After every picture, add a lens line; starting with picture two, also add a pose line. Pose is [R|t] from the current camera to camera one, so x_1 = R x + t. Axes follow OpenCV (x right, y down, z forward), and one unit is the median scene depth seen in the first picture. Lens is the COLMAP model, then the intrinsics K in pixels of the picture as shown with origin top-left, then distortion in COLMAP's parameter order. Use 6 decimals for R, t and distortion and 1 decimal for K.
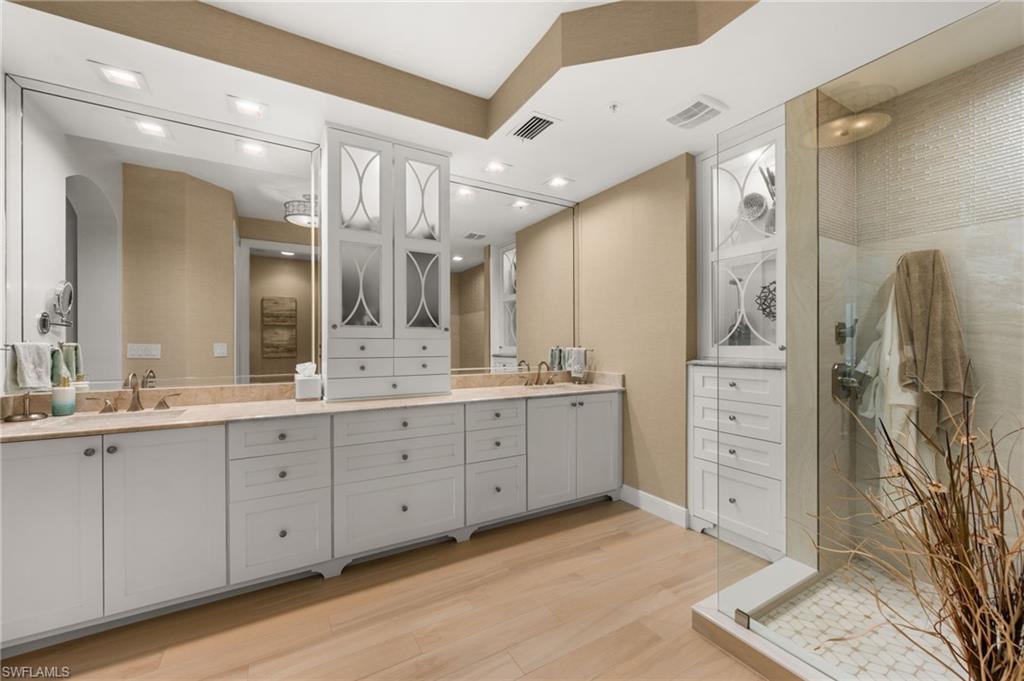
lens RADIAL K [[396.0, 0, 502.9], [0, 396.0, 345.9], [0, 0, 1]] dist [-0.001658, -0.000081]
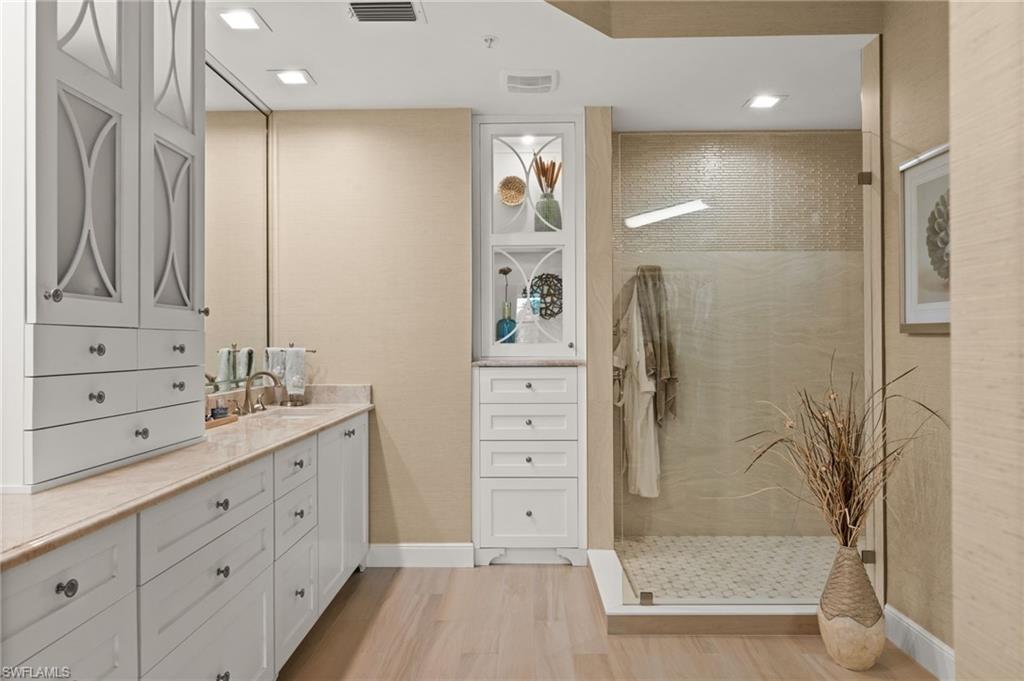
lens RADIAL K [[643.7, 0, 511.1], [0, 643.7, 339.3], [0, 0, 1]] dist [0.000797, 0.000117]
pose [[0.509309, 0.003740, 0.860576, -0.646061], [0.004586, 0.999965, -0.007060, 0.000562], [-0.860572, 0.007542, 0.509274, 0.253350]]
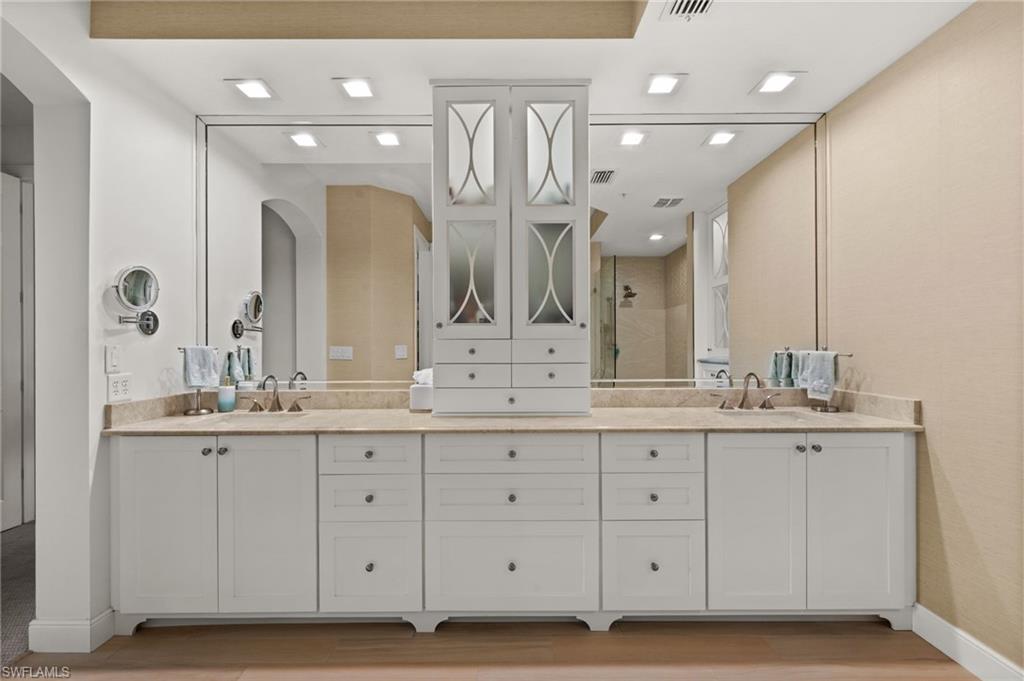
lens RADIAL K [[425.9, 0, 516.6], [0, 425.9, 347.3], [0, 0, 1]] dist [-0.000648, -0.000195]
pose [[0.871286, -0.001537, -0.490773, 0.132785], [0.001404, 0.999999, -0.000639, -0.001911], [0.490774, -0.000132, 0.871287, 0.266212]]
